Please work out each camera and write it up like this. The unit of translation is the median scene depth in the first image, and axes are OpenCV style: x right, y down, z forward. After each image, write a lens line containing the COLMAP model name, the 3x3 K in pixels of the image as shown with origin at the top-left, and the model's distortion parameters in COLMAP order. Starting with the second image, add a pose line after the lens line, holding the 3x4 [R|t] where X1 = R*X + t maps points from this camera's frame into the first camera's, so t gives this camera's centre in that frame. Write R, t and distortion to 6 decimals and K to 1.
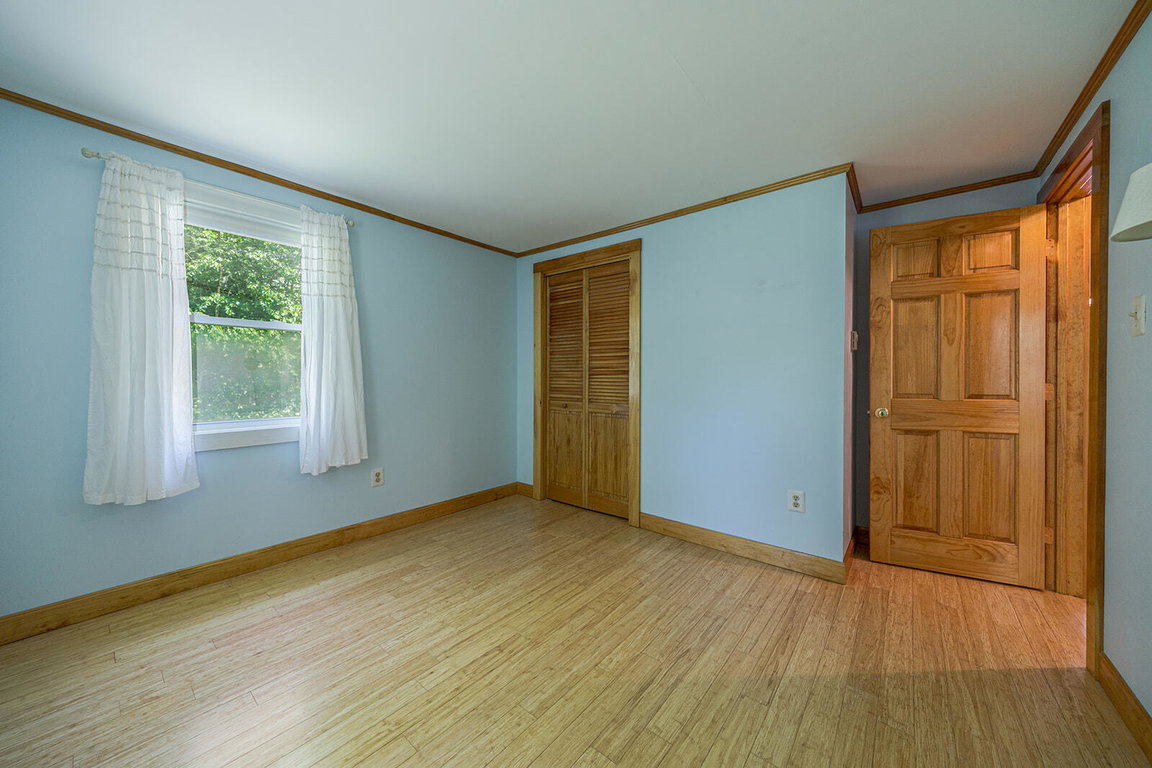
lens RADIAL K [[416.3, 0, 577.2], [0, 416.3, 382.2], [0, 0, 1]] dist [0.001462, 0.000118]
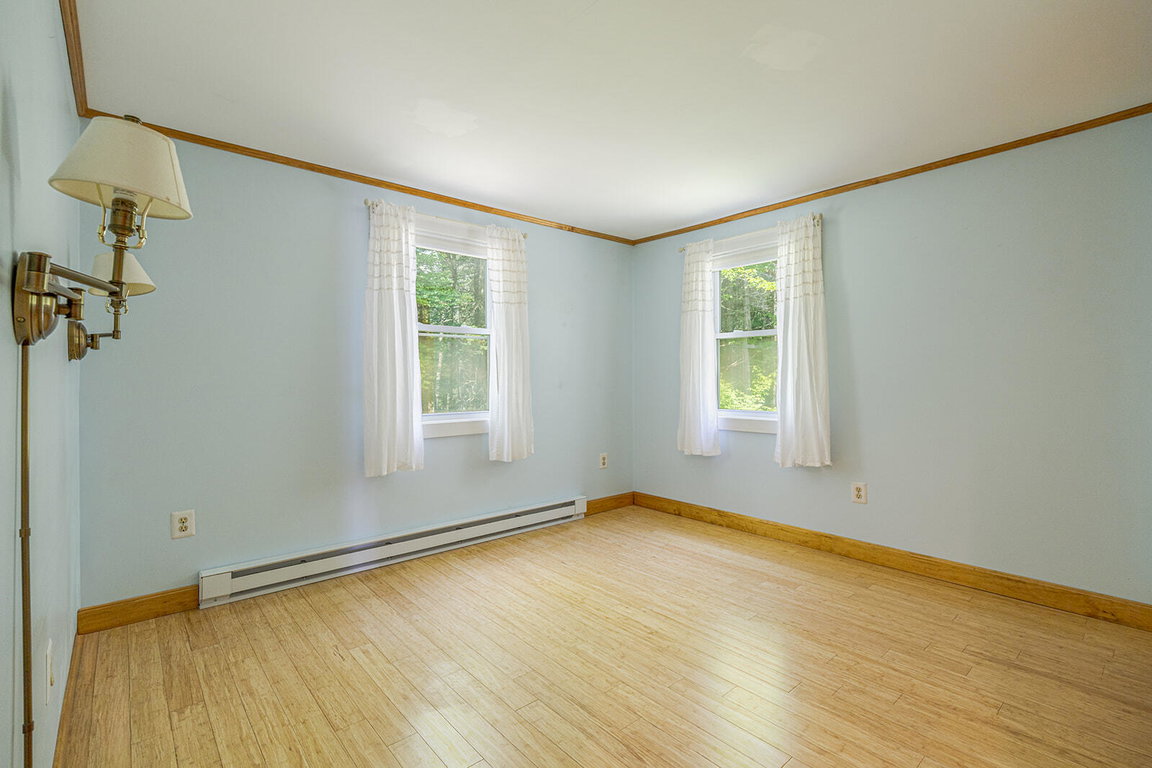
lens RADIAL K [[524.6, 0, 577.8], [0, 524.6, 379.0], [0, 0, 1]] dist [0.011857, 0.000038]
pose [[-0.177232, 0.001456, -0.984168, 0.805980], [-0.008858, 0.999956, 0.003075, -0.005086], [0.984129, 0.009263, -0.177212, 0.721359]]
